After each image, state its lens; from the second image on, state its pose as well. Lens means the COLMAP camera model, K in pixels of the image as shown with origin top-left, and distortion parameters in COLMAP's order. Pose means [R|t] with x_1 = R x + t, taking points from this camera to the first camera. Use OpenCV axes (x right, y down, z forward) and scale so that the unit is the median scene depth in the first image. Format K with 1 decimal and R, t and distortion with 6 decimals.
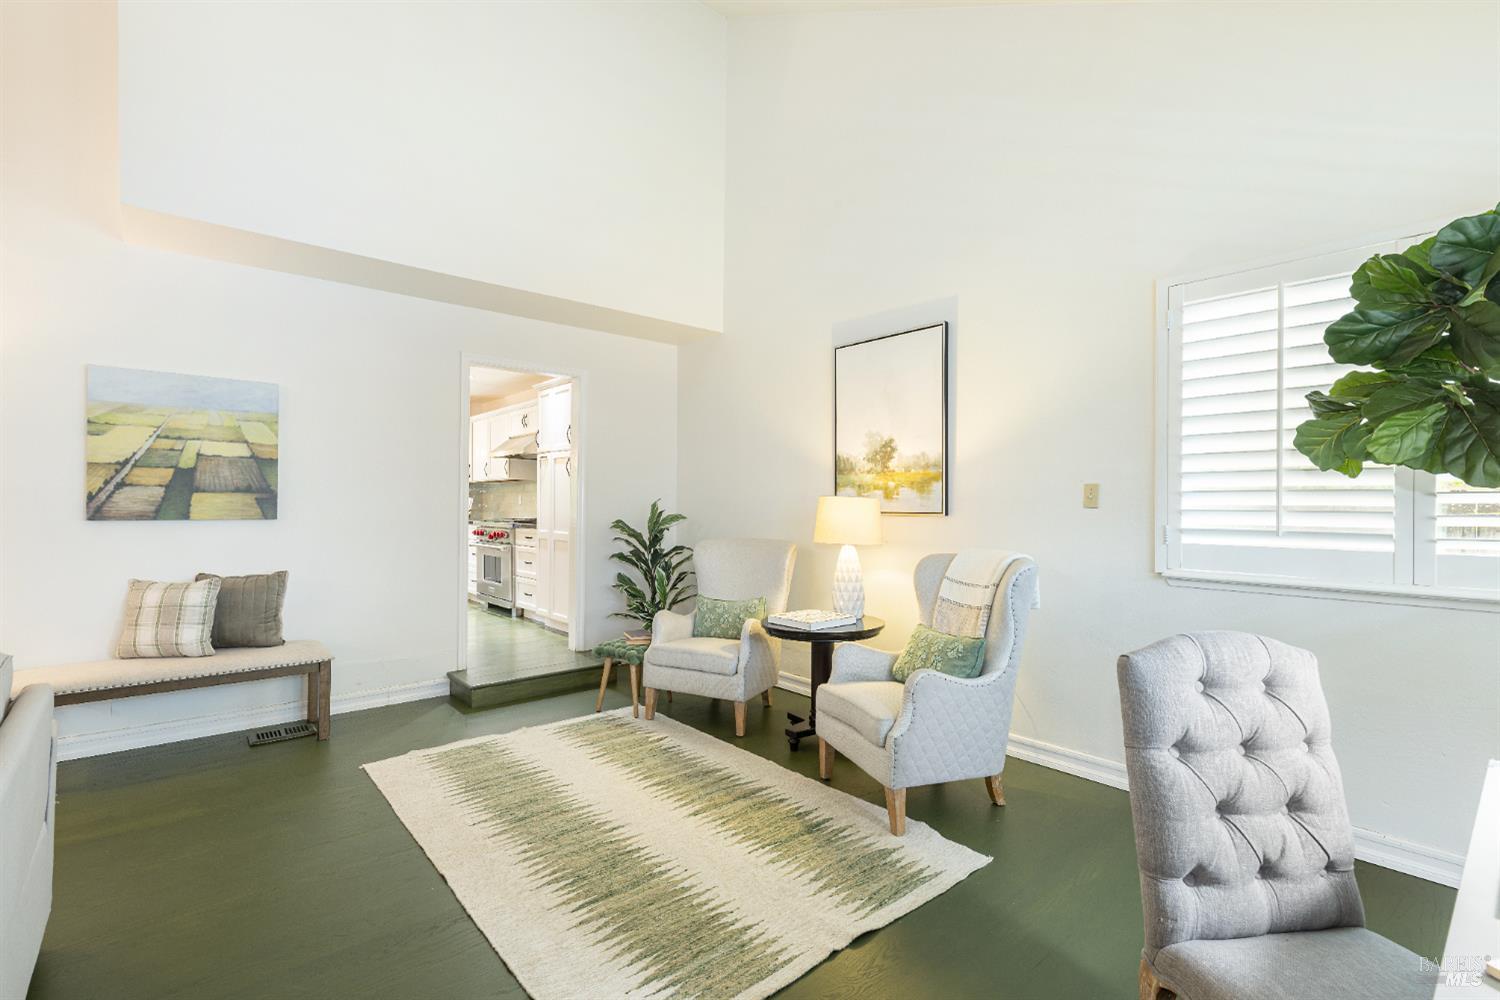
lens RADIAL K [[673.2, 0, 756.7], [0, 673.2, 498.5], [0, 0, 1]] dist [0.009125, -0.001940]
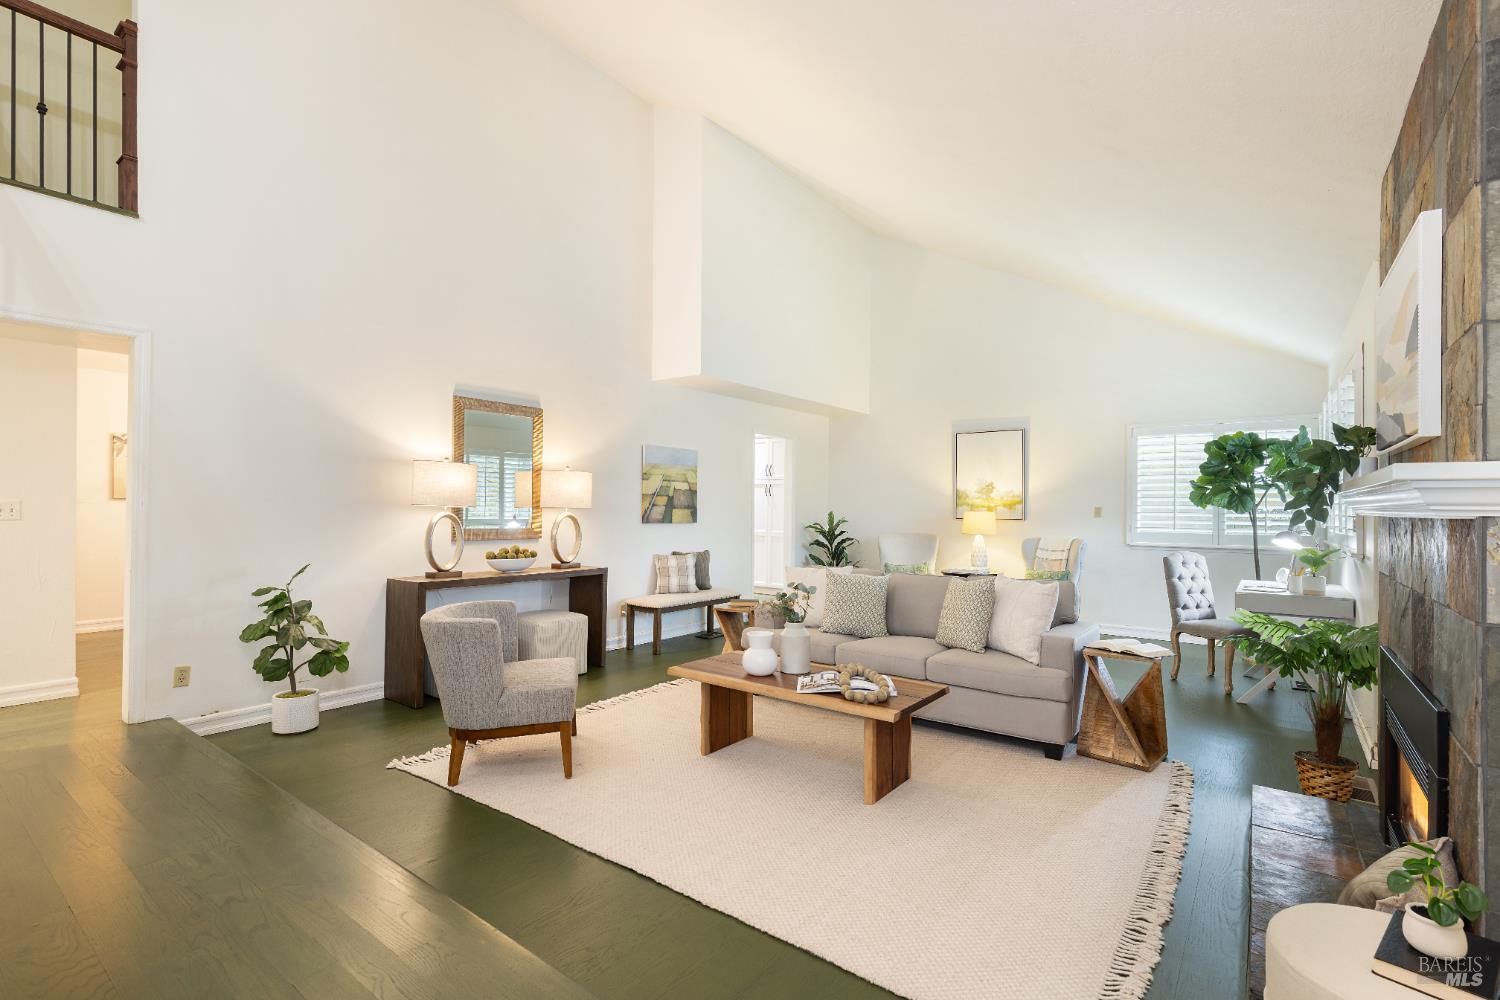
lens RADIAL K [[673.2, 0, 743.8], [0, 673.2, 495.4], [0, 0, 1]] dist [0.009125, -0.001940]
pose [[0.979874, 0.006523, 0.199510, -1.060969], [-0.004777, 0.999946, -0.009236, -0.031604], [-0.199560, 0.008097, 0.979852, -0.950803]]
